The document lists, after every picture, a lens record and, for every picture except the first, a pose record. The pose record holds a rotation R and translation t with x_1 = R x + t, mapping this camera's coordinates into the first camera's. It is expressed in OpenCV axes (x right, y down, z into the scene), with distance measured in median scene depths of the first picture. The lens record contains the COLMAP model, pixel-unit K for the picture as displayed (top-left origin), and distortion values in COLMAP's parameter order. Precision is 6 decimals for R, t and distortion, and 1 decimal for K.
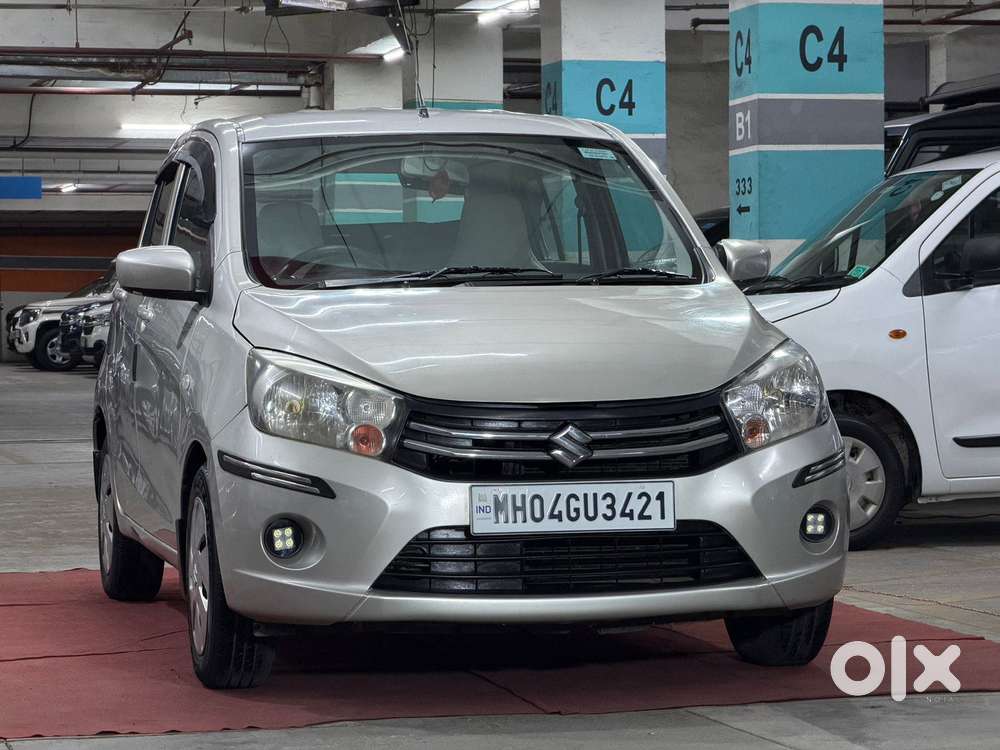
lens RADIAL K [[2998.8, 0, 496.1], [0, 2998.8, 477.2], [0, 0, 1]] dist [0.201963, -0.451118]
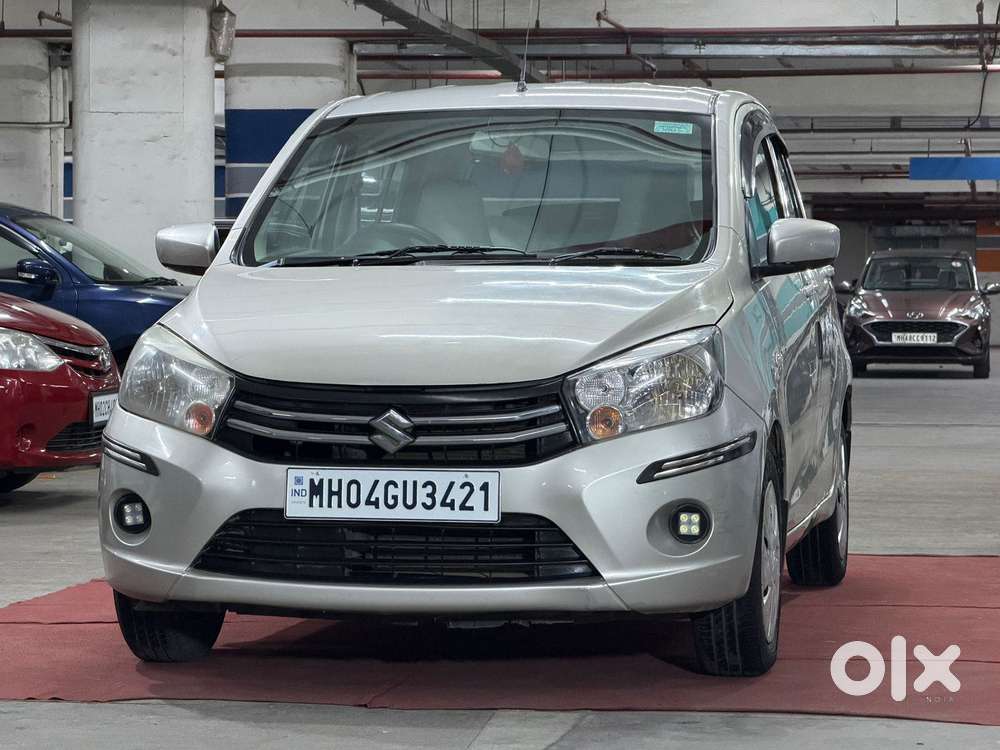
lens RADIAL K [[2998.8, 0, 496.1], [0, 2998.8, 477.2], [0, 0, 1]] dist [0.201963, -0.451118]
pose [[0.913887, 0.038419, -0.404147, 0.438835], [-0.035997, 0.999259, 0.013591, -0.009676], [0.404370, 0.002127, 0.914593, 0.128385]]
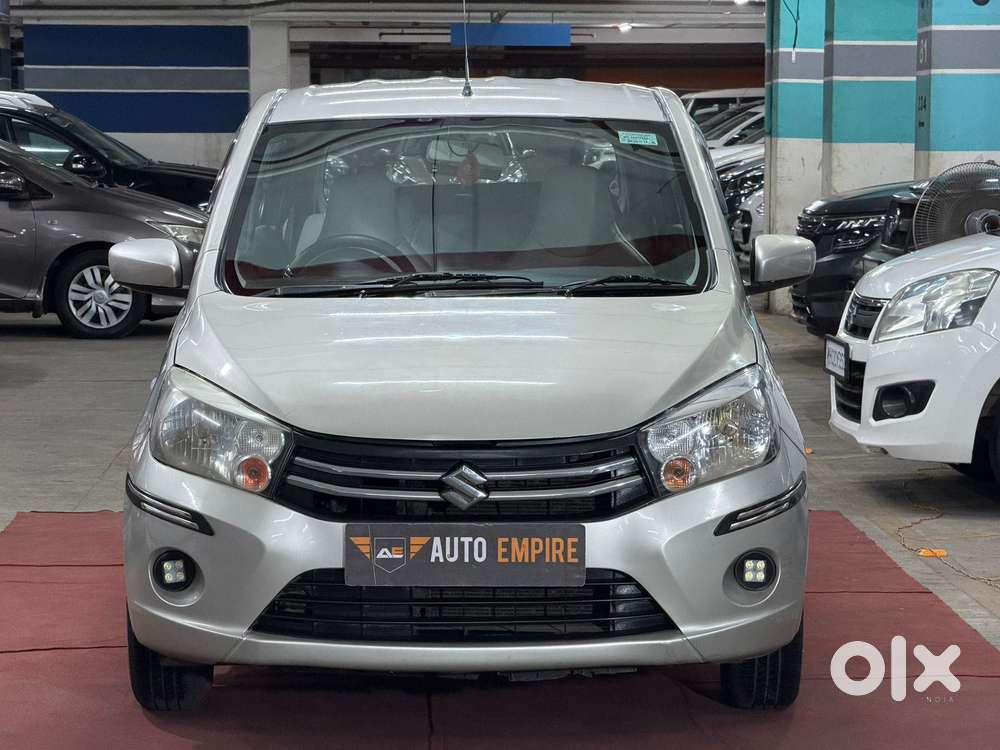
lens RADIAL K [[2998.8, 0, 496.1], [0, 2998.8, 477.2], [0, 0, 1]] dist [0.201963, -0.451118]
pose [[0.974604, 0.037294, -0.220807, 0.238415], [-0.023199, 0.997544, 0.066085, -0.074680], [0.222730, -0.059284, 0.973076, 0.084612]]
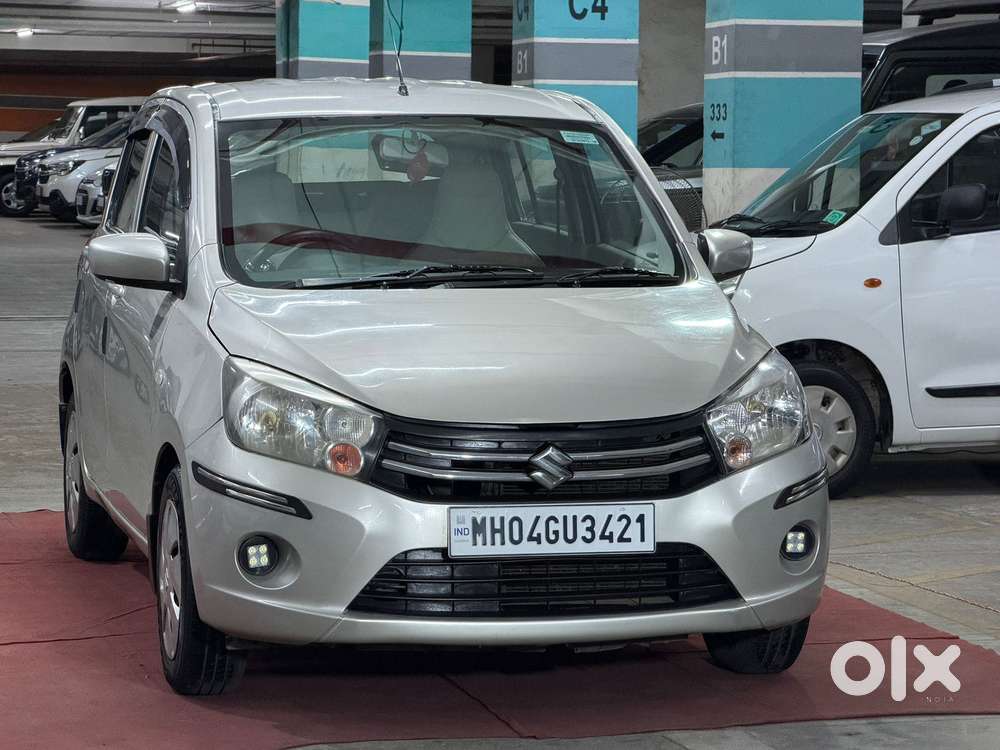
lens RADIAL K [[2998.8, 0, 496.1], [0, 2998.8, 477.2], [0, 0, 1]] dist [0.201963, -0.451118]
pose [[0.999715, 0.017377, 0.016390, -0.009134], [-0.018292, 0.998184, 0.057398, -0.062449], [-0.015363, -0.057681, 0.998217, 0.015506]]
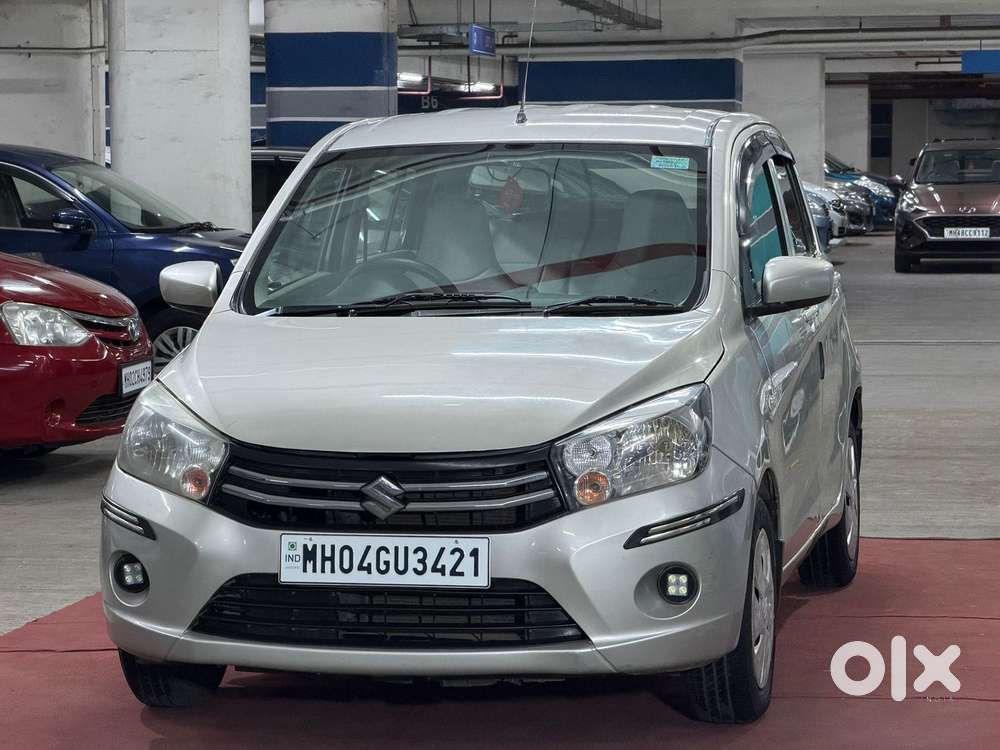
lens RADIAL K [[2998.8, 0, 496.1], [0, 2998.8, 477.2], [0, 0, 1]] dist [0.201963, -0.451118]
pose [[0.905189, 0.048589, -0.422222, 0.463995], [-0.025414, 0.997854, 0.060347, -0.075798], [0.424248, -0.043894, 0.904481, 0.127234]]
